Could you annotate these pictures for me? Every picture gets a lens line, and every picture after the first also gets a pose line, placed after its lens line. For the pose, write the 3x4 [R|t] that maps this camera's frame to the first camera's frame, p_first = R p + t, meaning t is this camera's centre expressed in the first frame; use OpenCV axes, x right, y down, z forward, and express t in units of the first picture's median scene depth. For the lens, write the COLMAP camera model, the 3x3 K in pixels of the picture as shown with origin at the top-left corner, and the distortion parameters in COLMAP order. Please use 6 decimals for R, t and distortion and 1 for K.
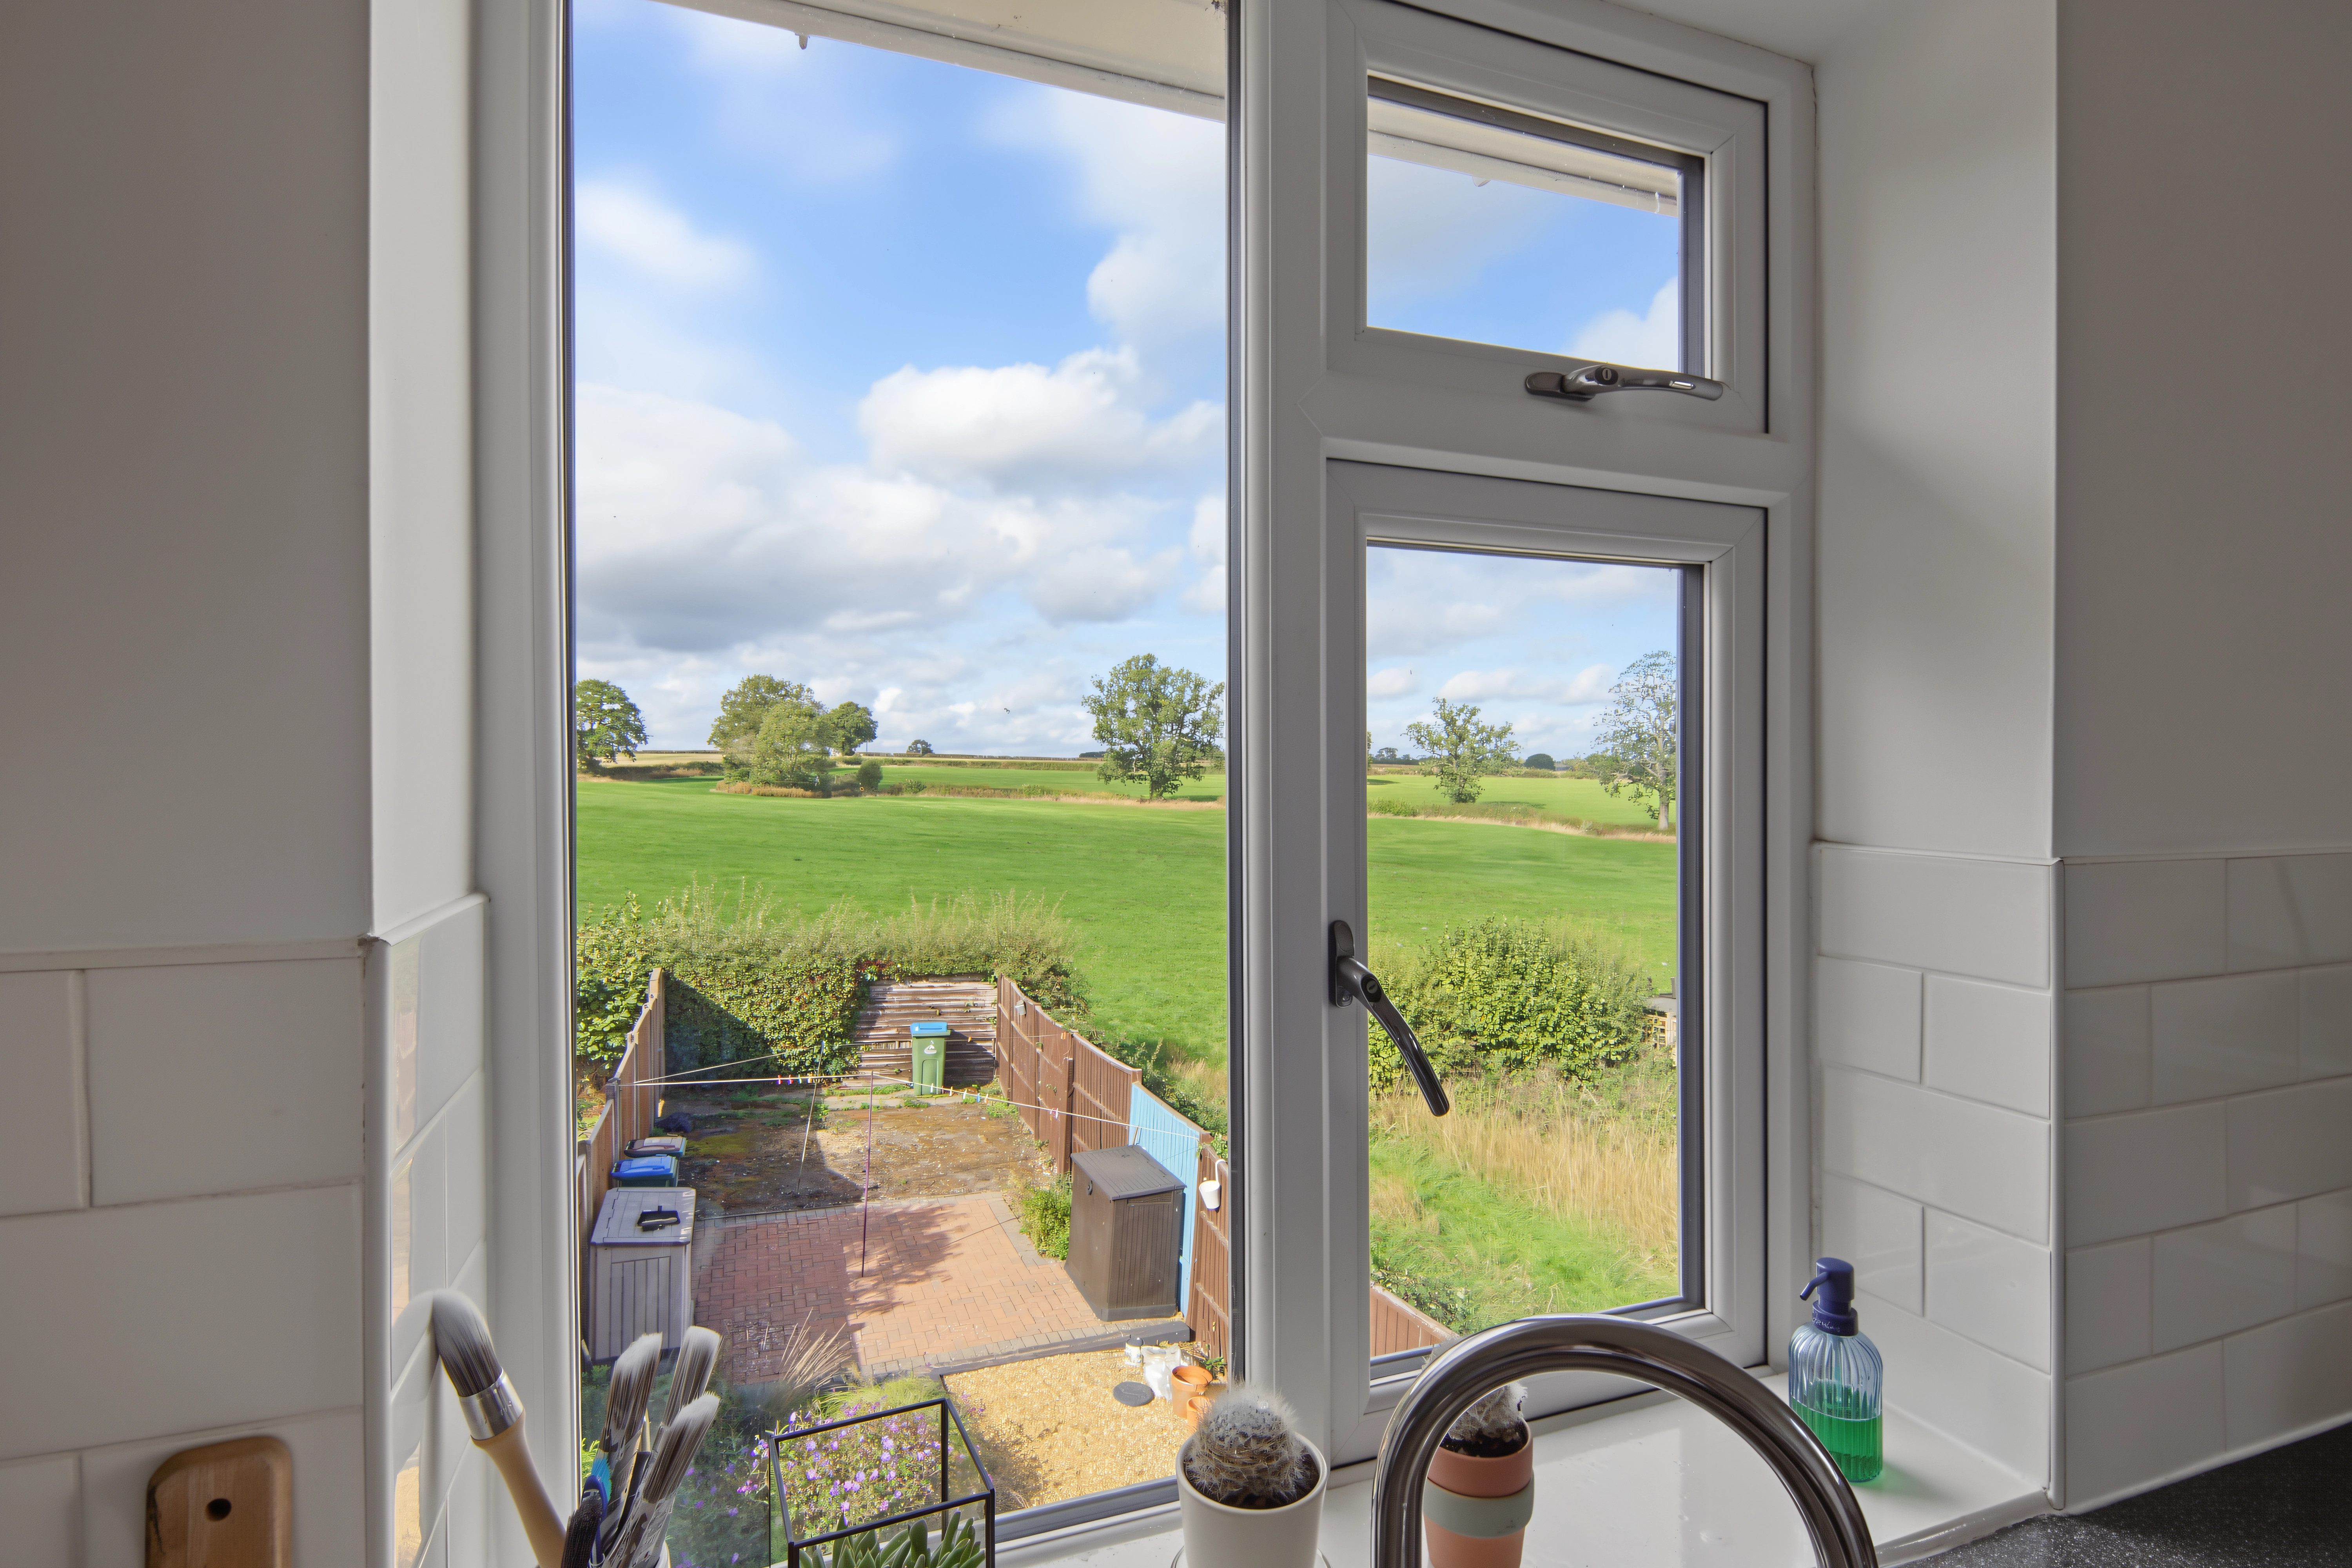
lens RADIAL K [[1138.1, 0, 1164.6], [0, 1138.1, 795.6], [0, 0, 1]] dist [0.017630, -0.001918]
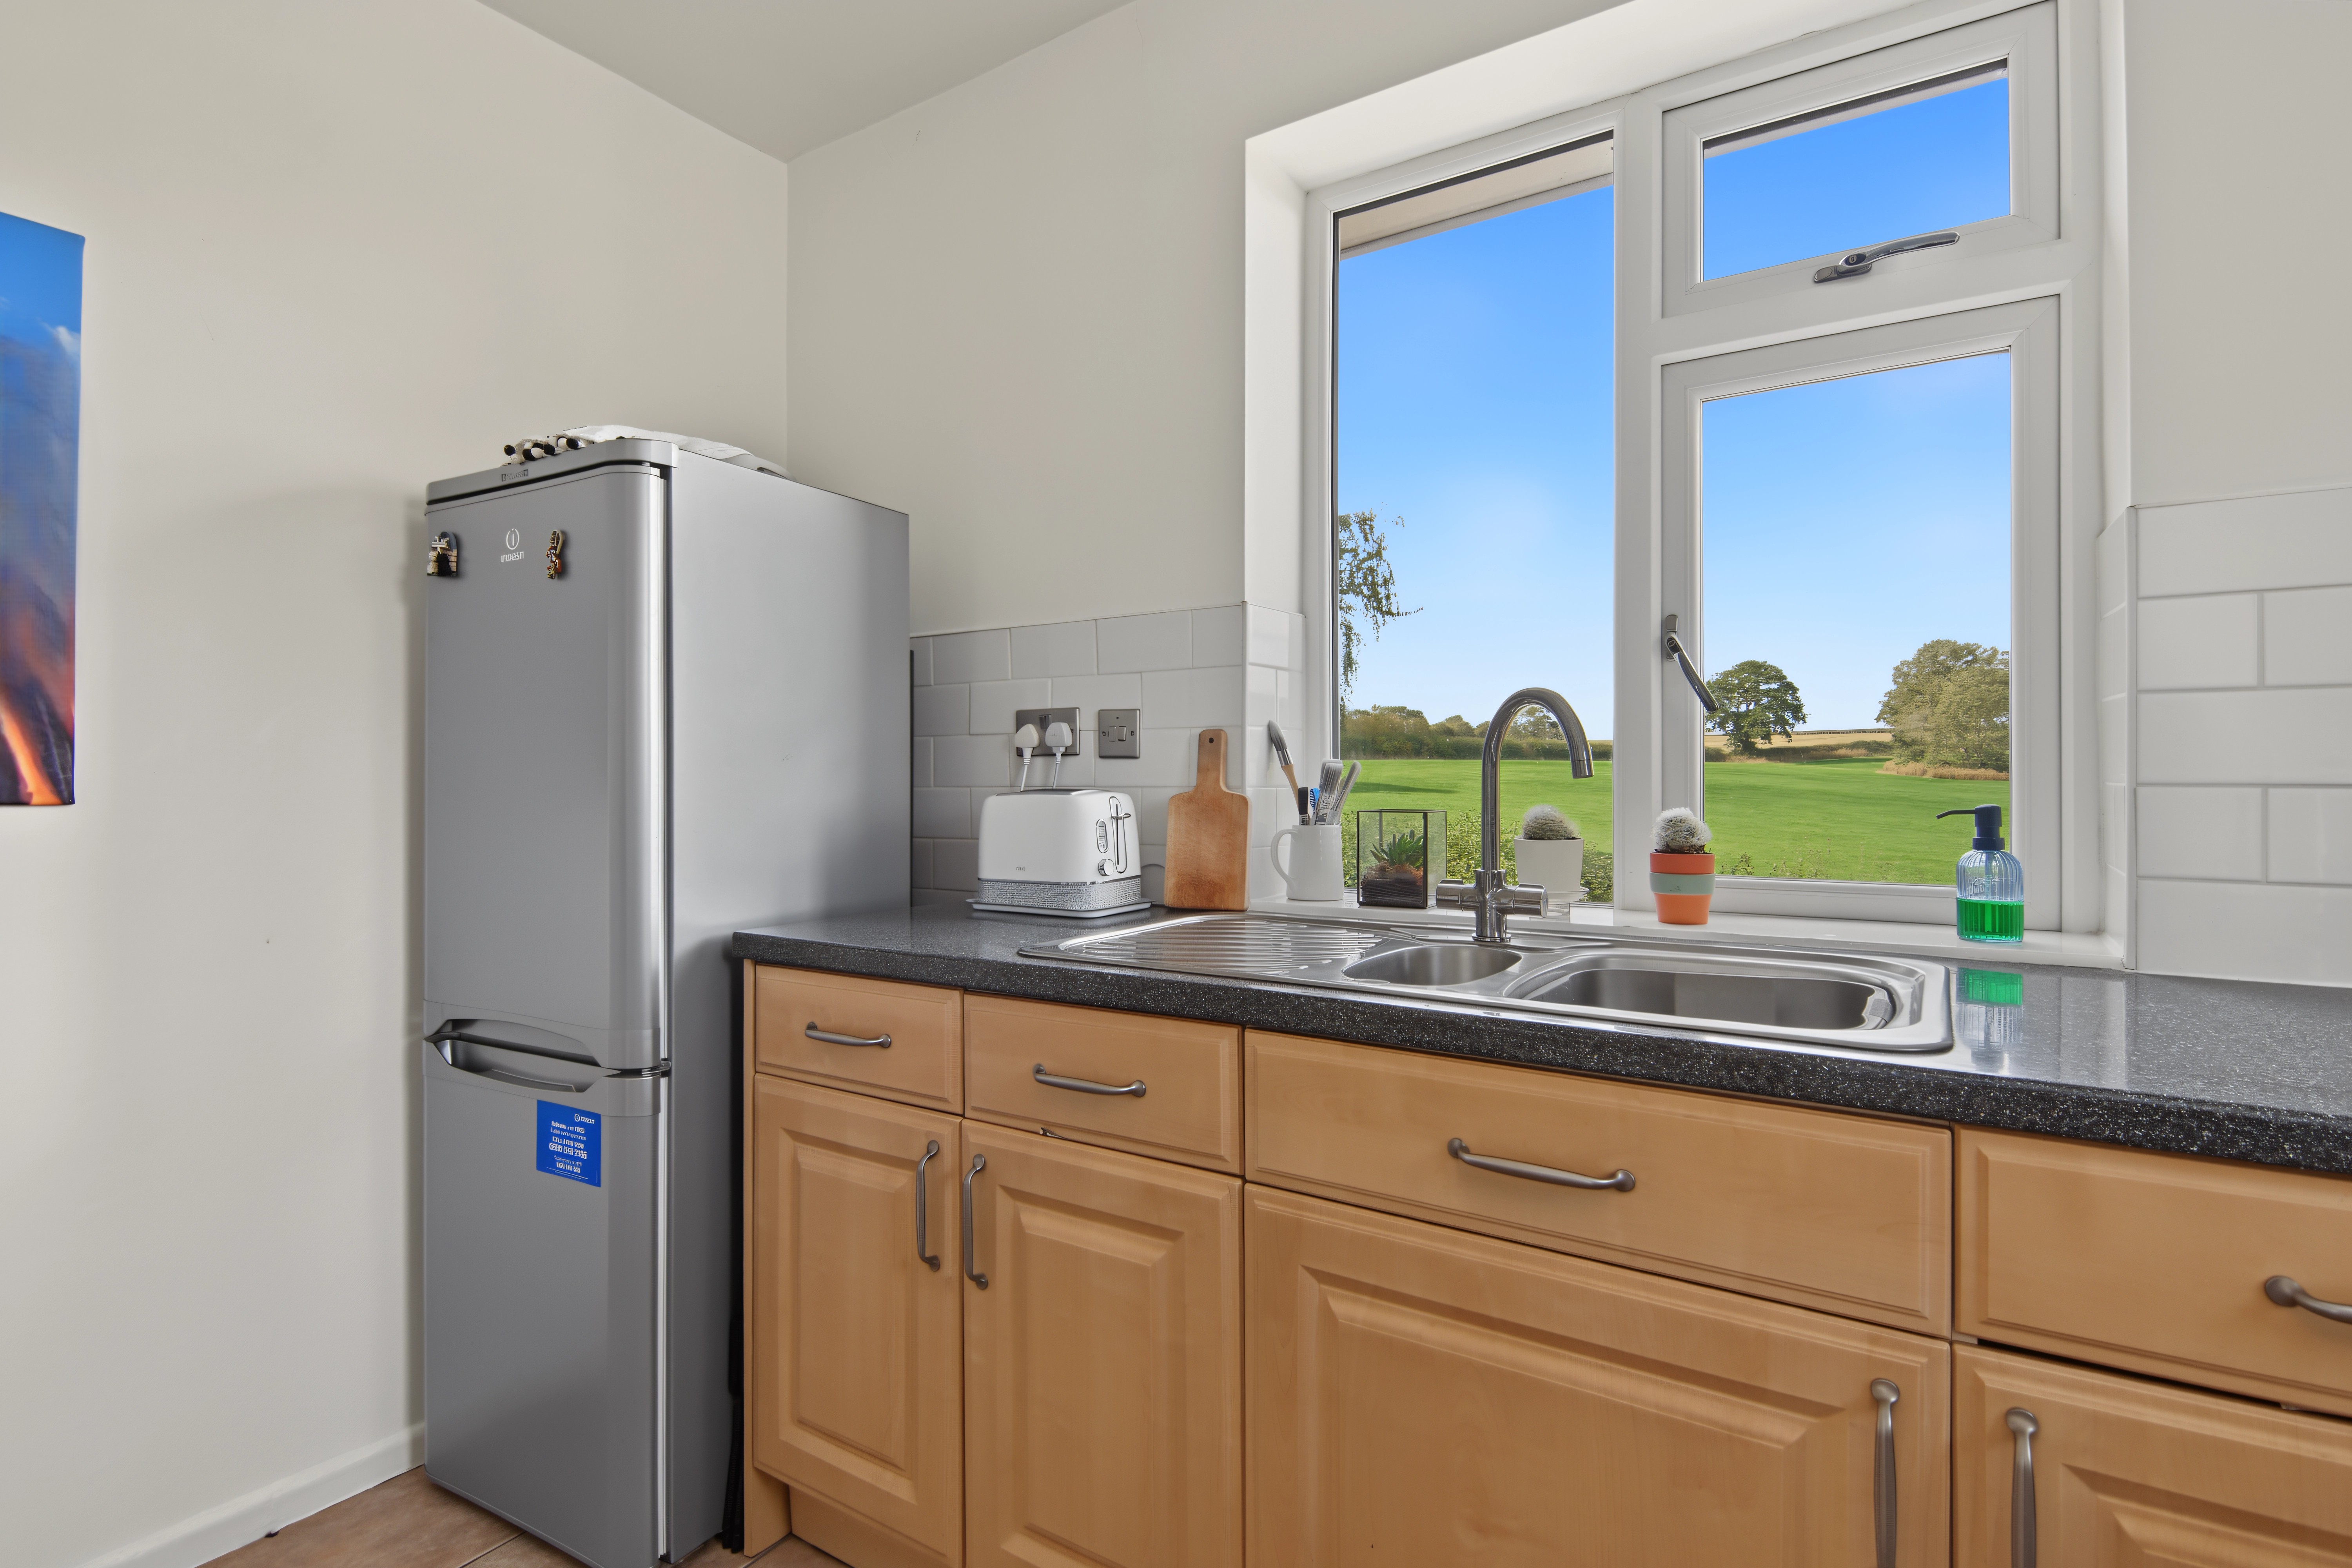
lens RADIAL K [[1138.1, 0, 1172.0], [0, 1138.1, 788.7], [0, 0, 1]] dist [0.017630, -0.001918]
pose [[0.597930, 0.013418, -0.801436, 1.006064], [-0.005028, 0.999903, 0.012990, 0.323829], [0.801532, -0.003737, 0.597940, -0.665148]]
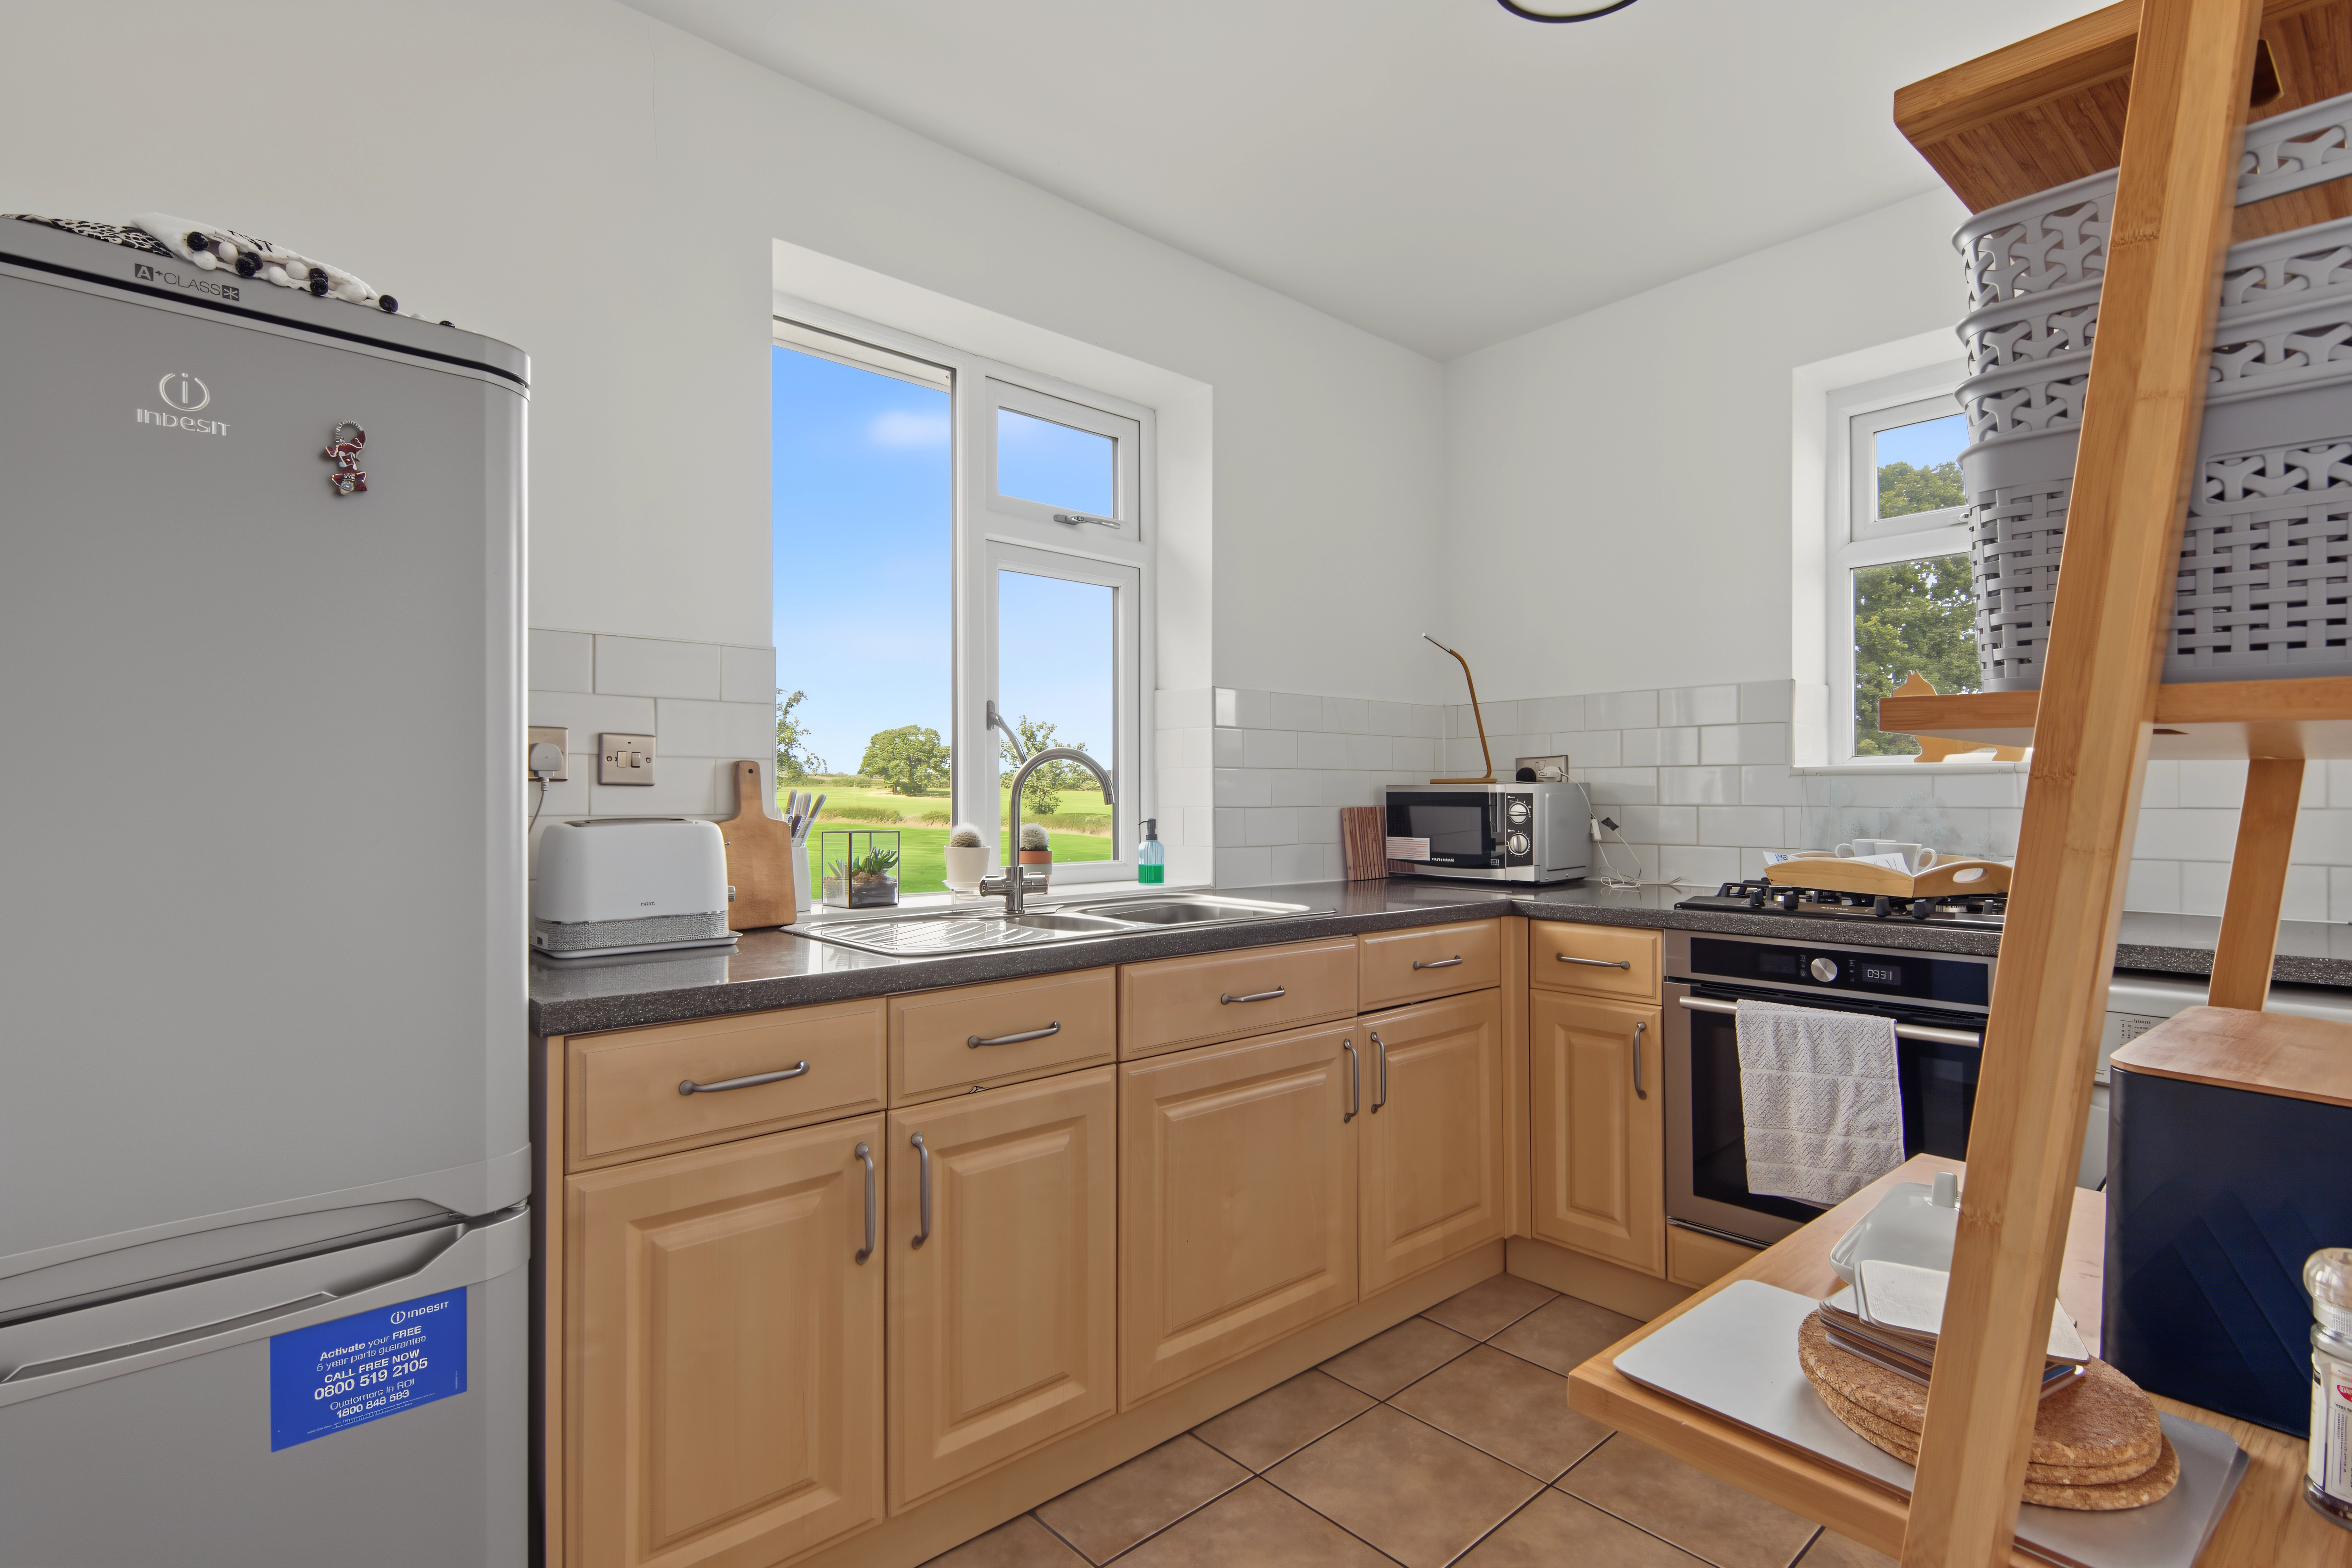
lens RADIAL K [[1120.1, 0, 1179.6], [0, 1120.1, 803.9], [0, 0, 1]] dist [0.014895, -0.001250]
pose [[0.929316, 0.001880, 0.369281, -0.386877], [0.000043, 0.999986, -0.005198, 0.335862], [-0.369286, 0.004847, 0.929303, -1.564097]]
